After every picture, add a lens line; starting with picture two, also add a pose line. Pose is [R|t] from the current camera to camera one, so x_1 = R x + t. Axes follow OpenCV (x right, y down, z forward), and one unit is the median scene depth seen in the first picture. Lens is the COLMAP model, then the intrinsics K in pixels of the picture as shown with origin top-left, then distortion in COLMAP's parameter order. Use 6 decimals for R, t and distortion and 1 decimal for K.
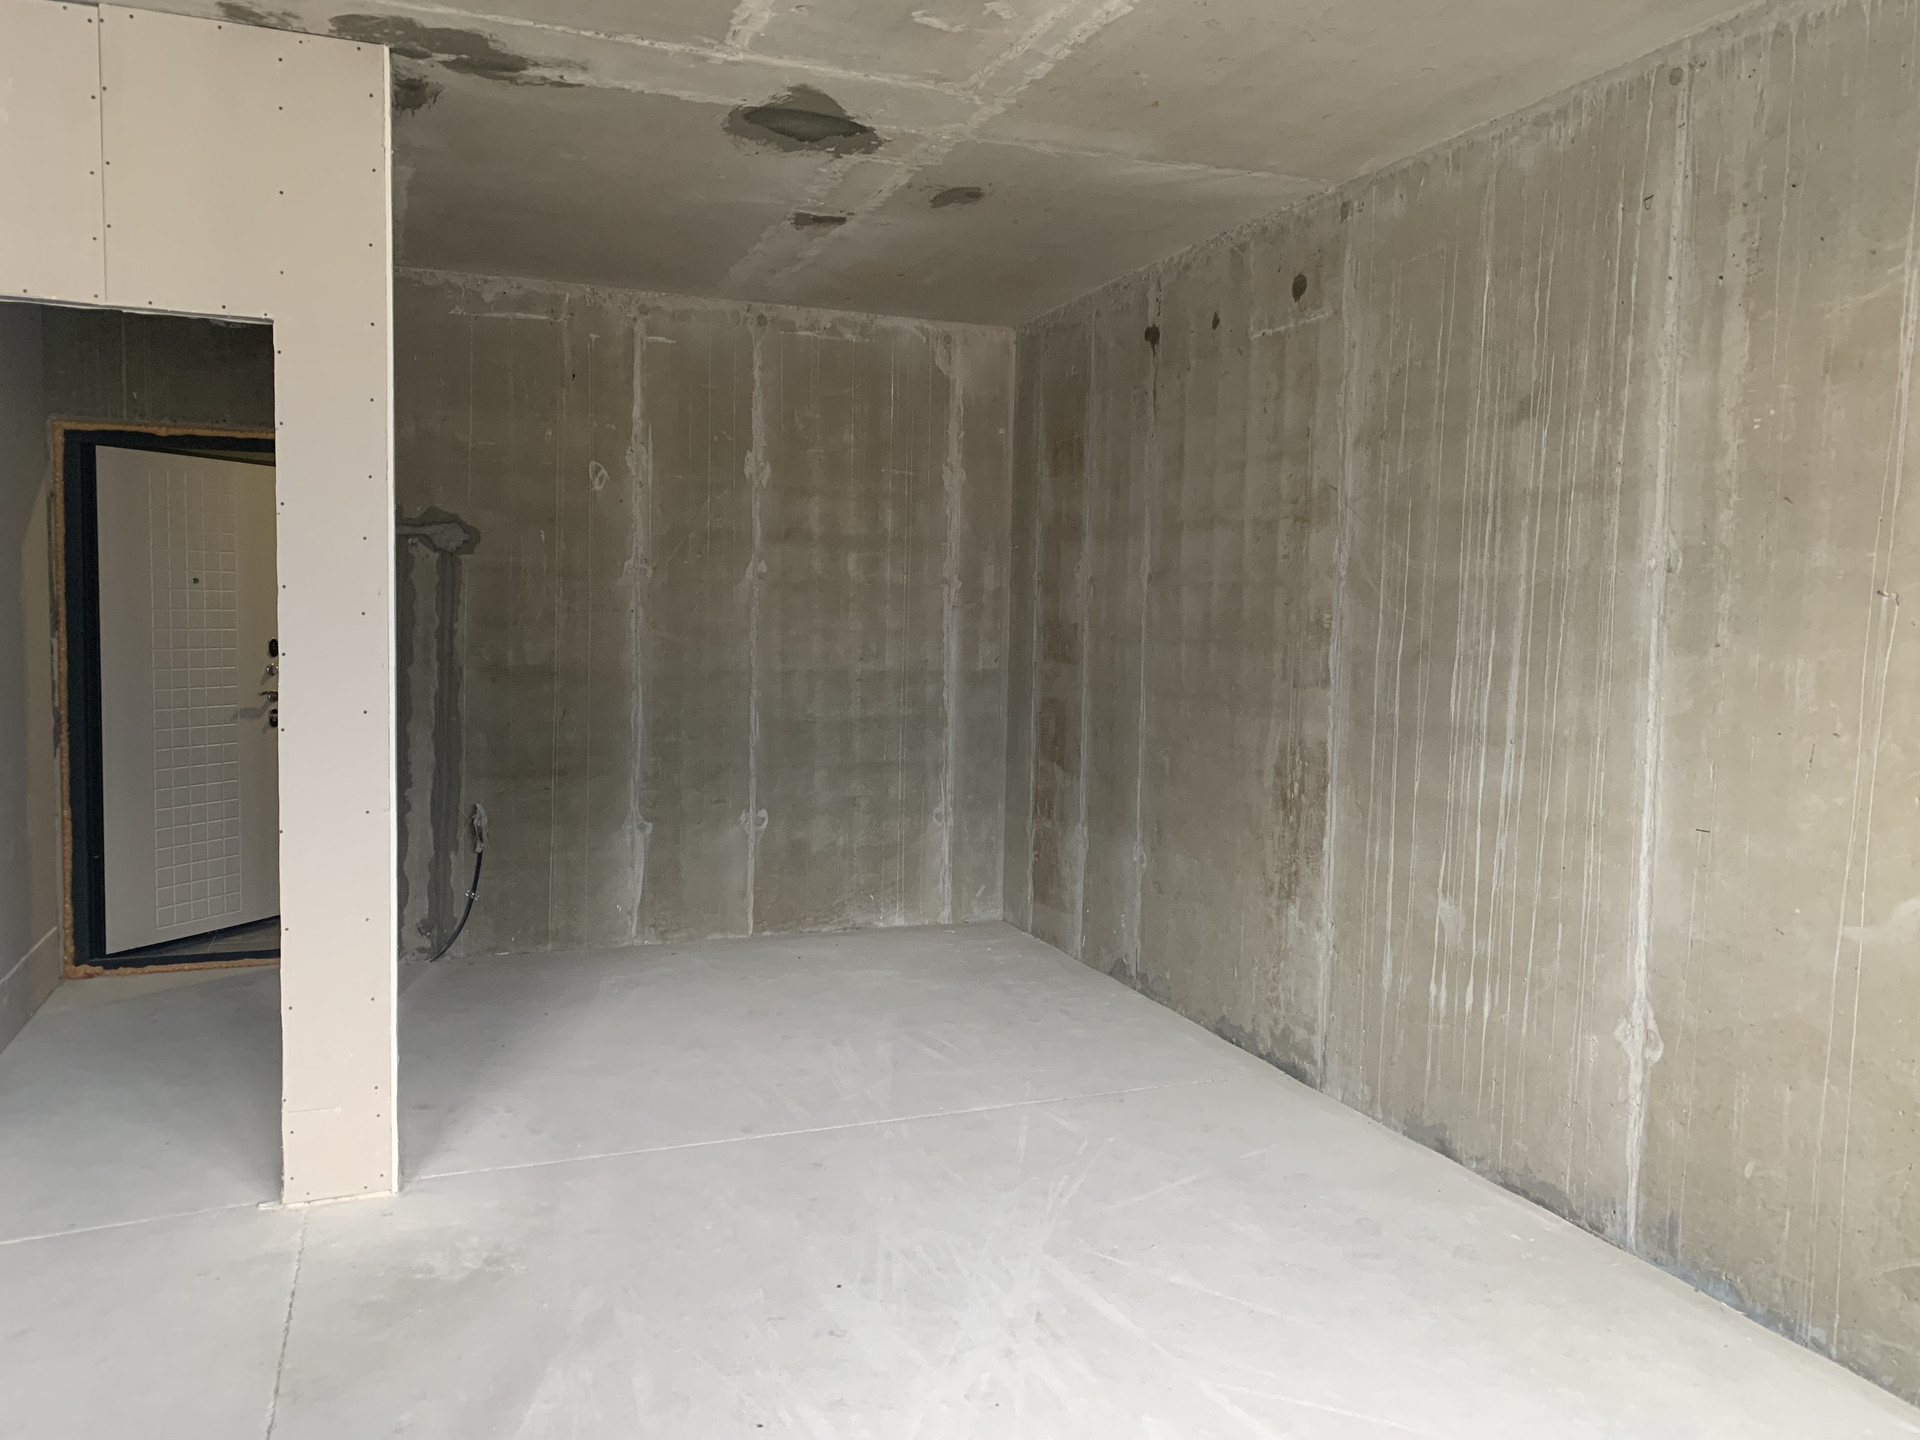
lens RADIAL K [[1446.1, 0, 960.0], [0, 1446.1, 720.0], [0, 0, 1]] dist [0.114285, -0.330989]
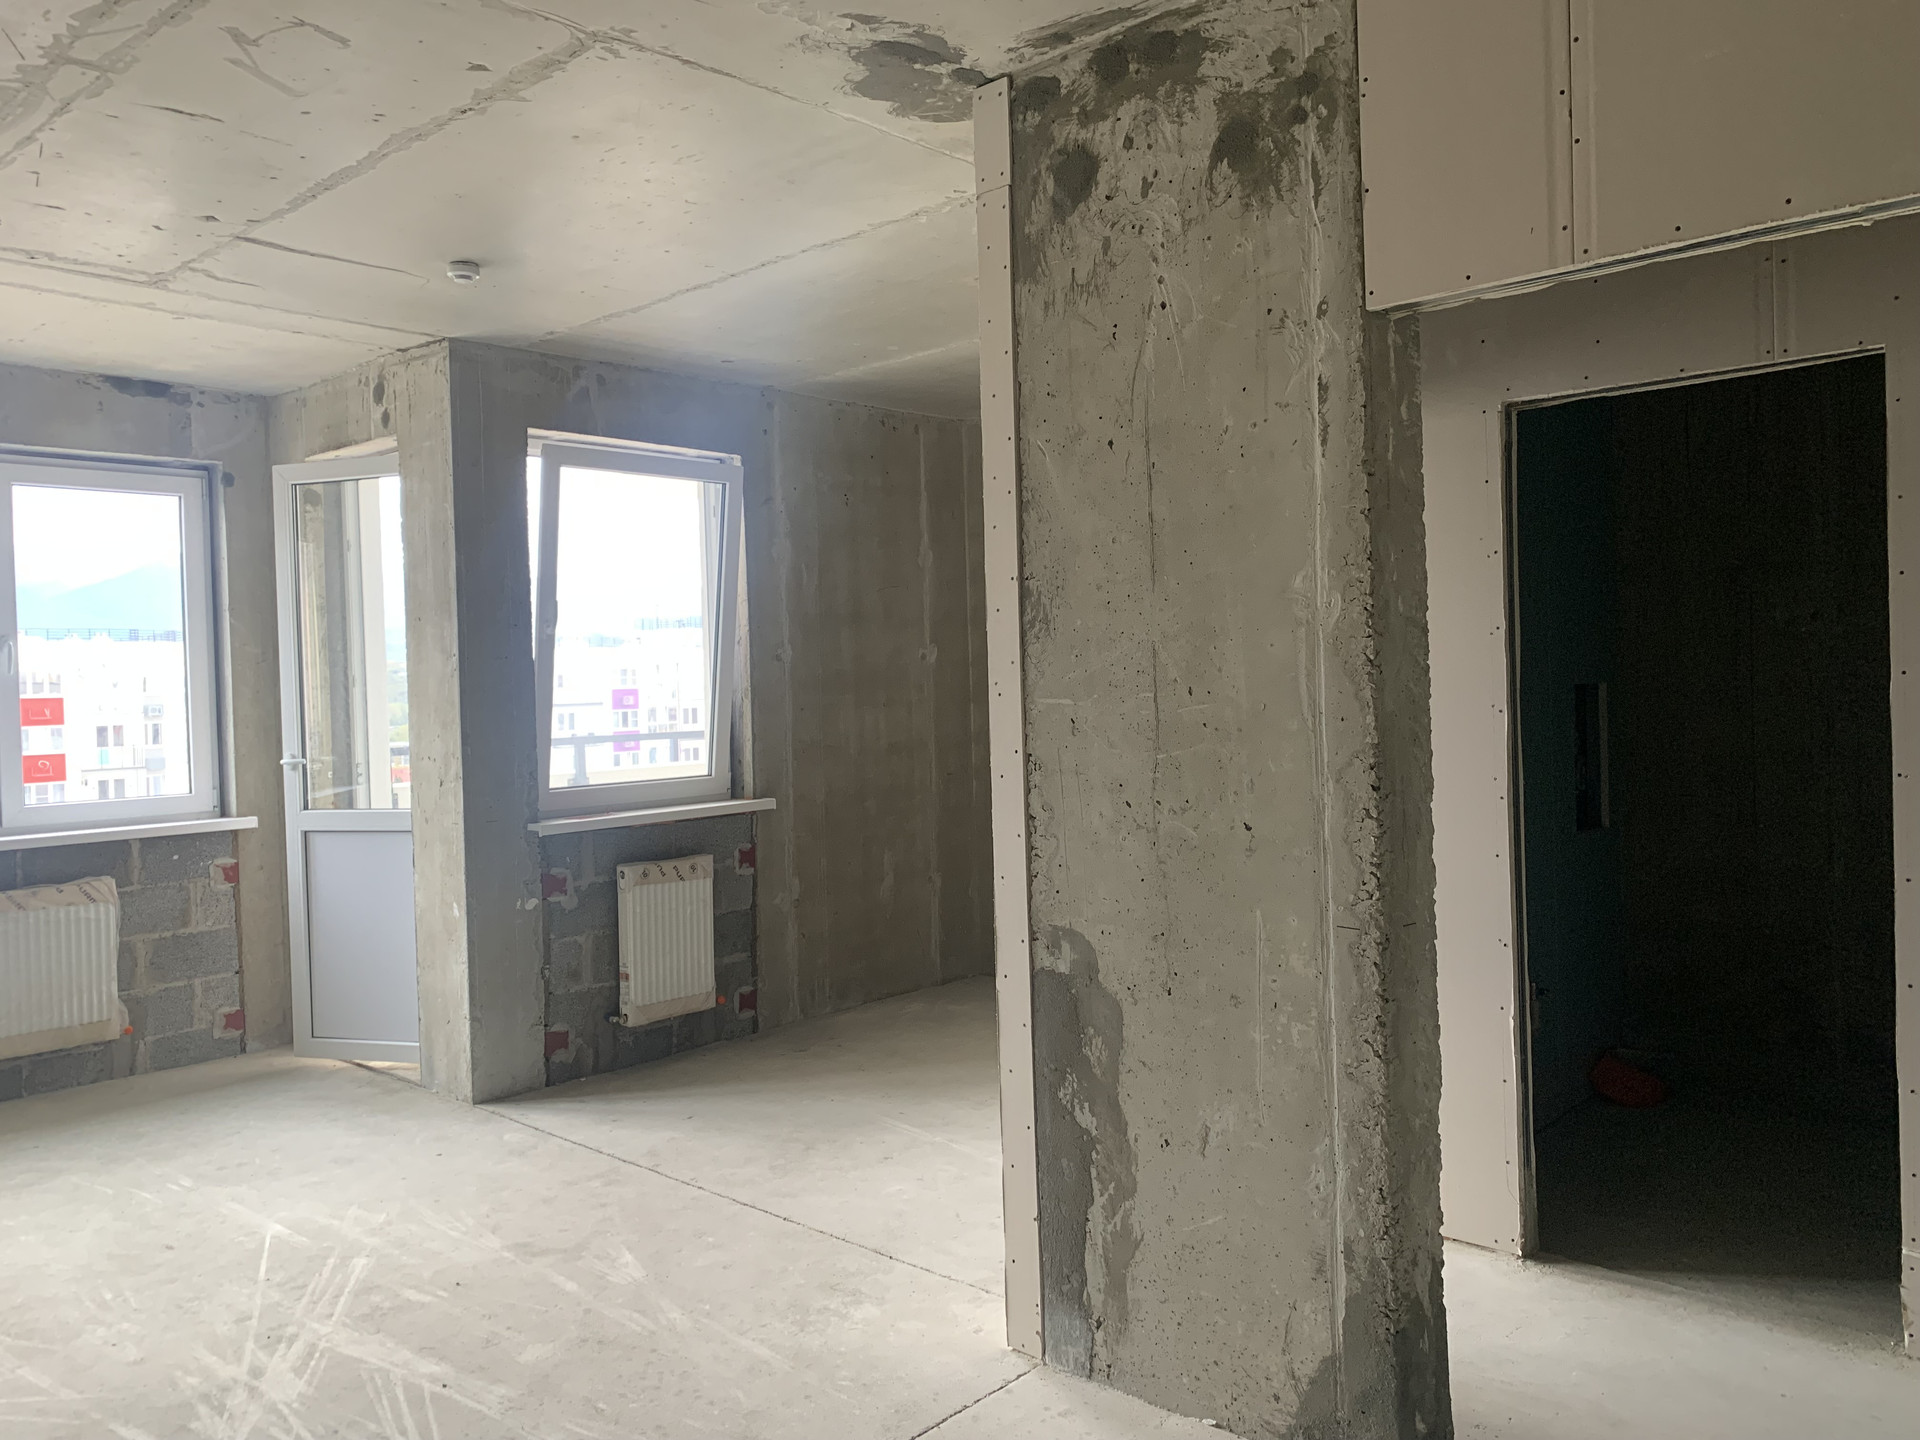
lens RADIAL K [[1470.9, 0, 960.8], [0, 1470.9, 698.0], [0, 0, 1]] dist [0.008921, -0.005888]
pose [[-0.897093, 0.014281, -0.441611, 0.019475], [-0.020906, 0.996986, 0.074709, -0.079054], [0.441347, 0.076253, -0.894091, 1.022292]]
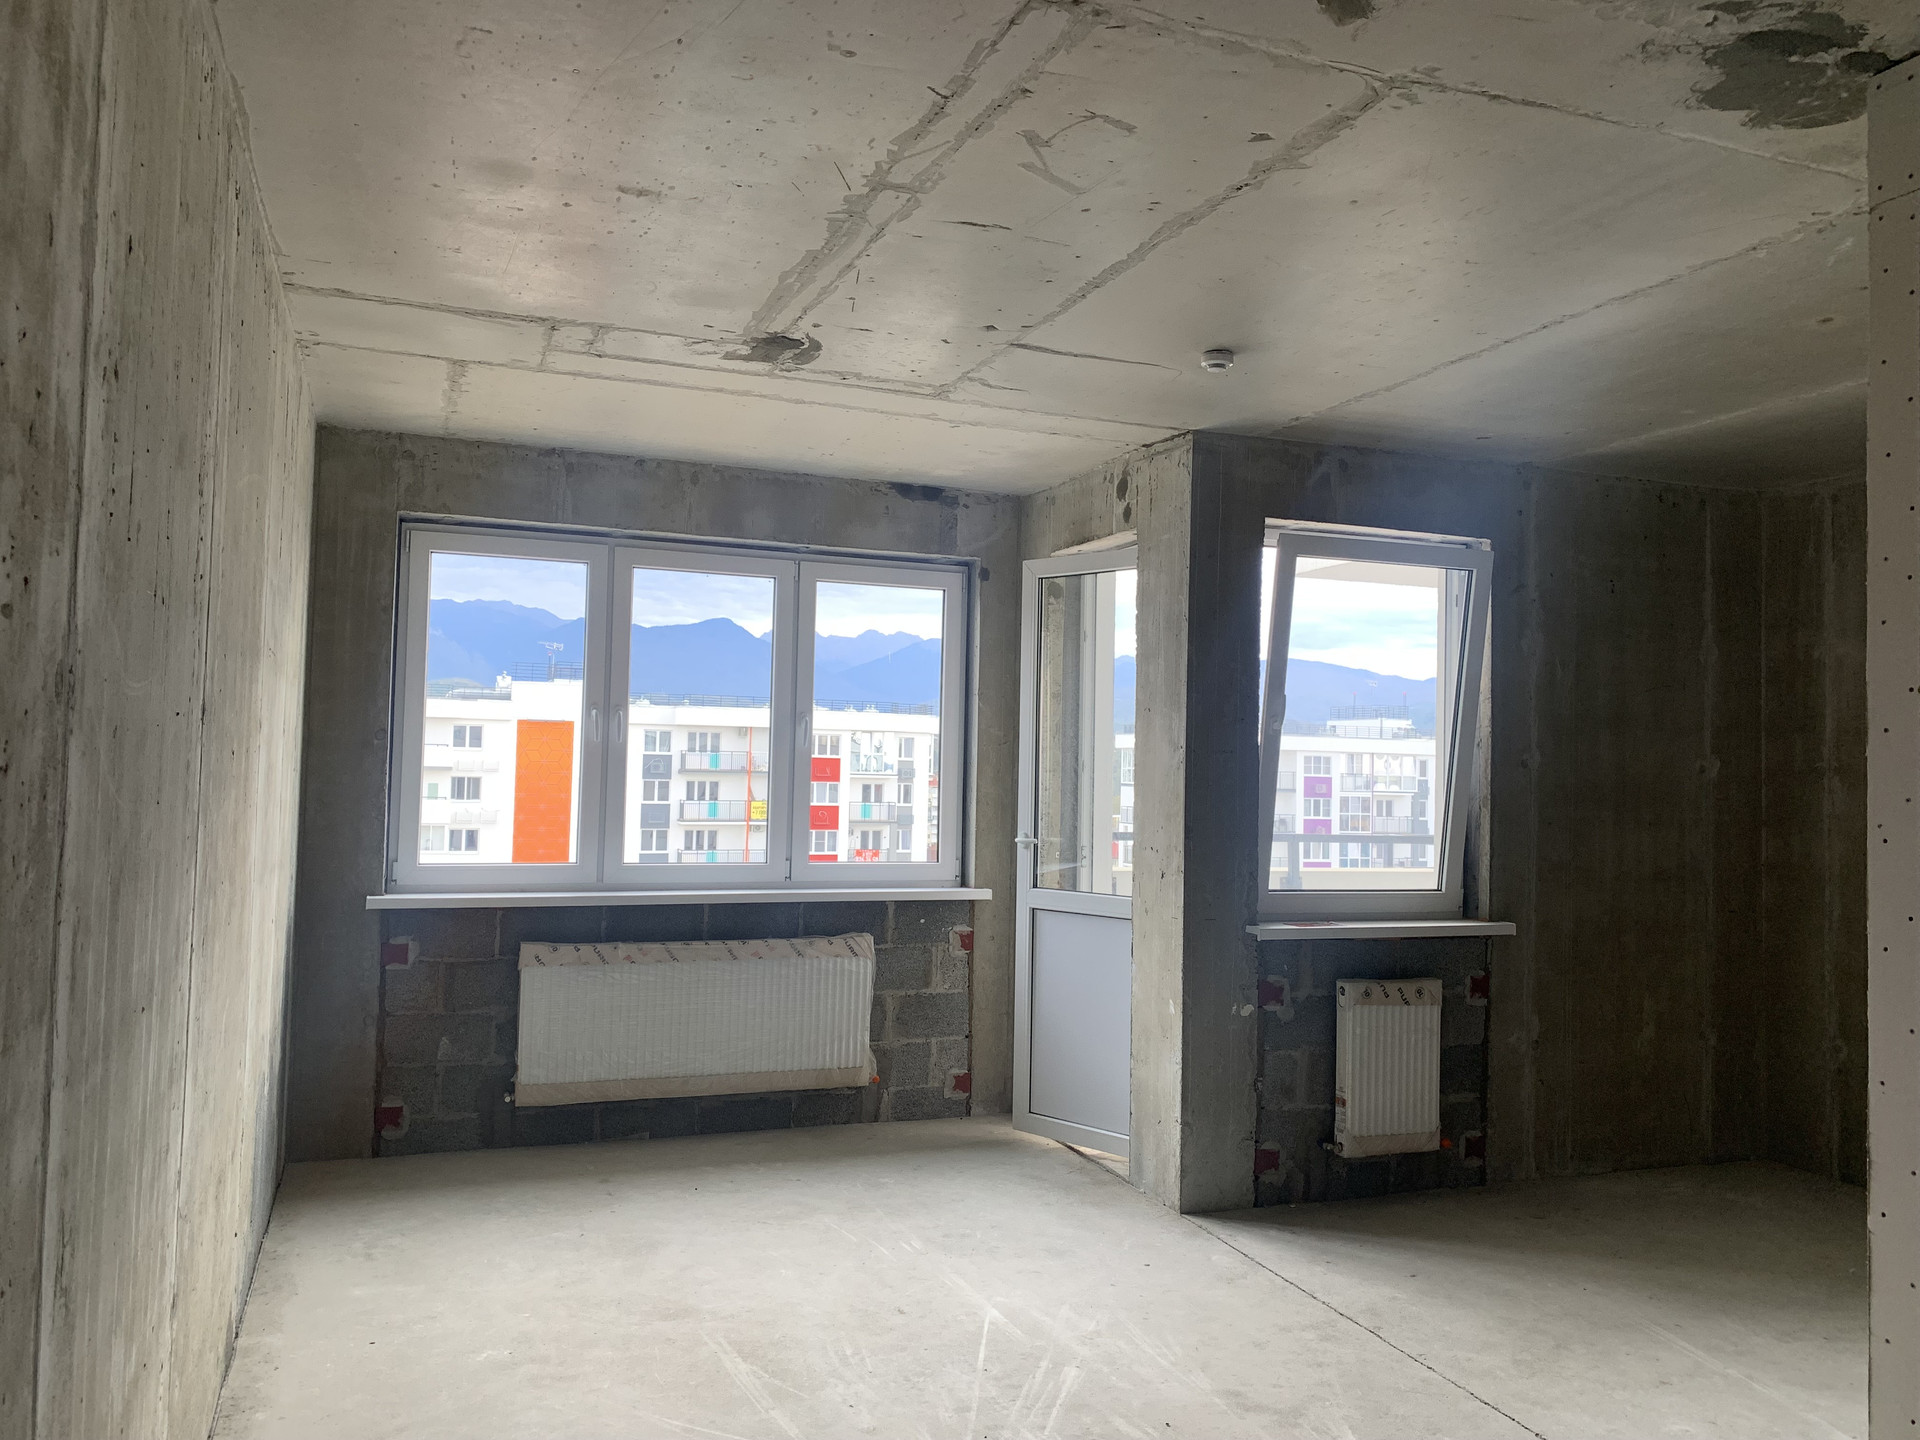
lens RADIAL K [[1445.6, 0, 919.7], [0, 1445.6, 700.2], [0, 0, 1]] dist [0.005382, -0.053041]
pose [[-0.998521, -0.040893, 0.035832, 0.027703], [-0.039733, 0.998682, 0.032486, -0.082159], [-0.037113, 0.031014, -0.998830, 0.957906]]
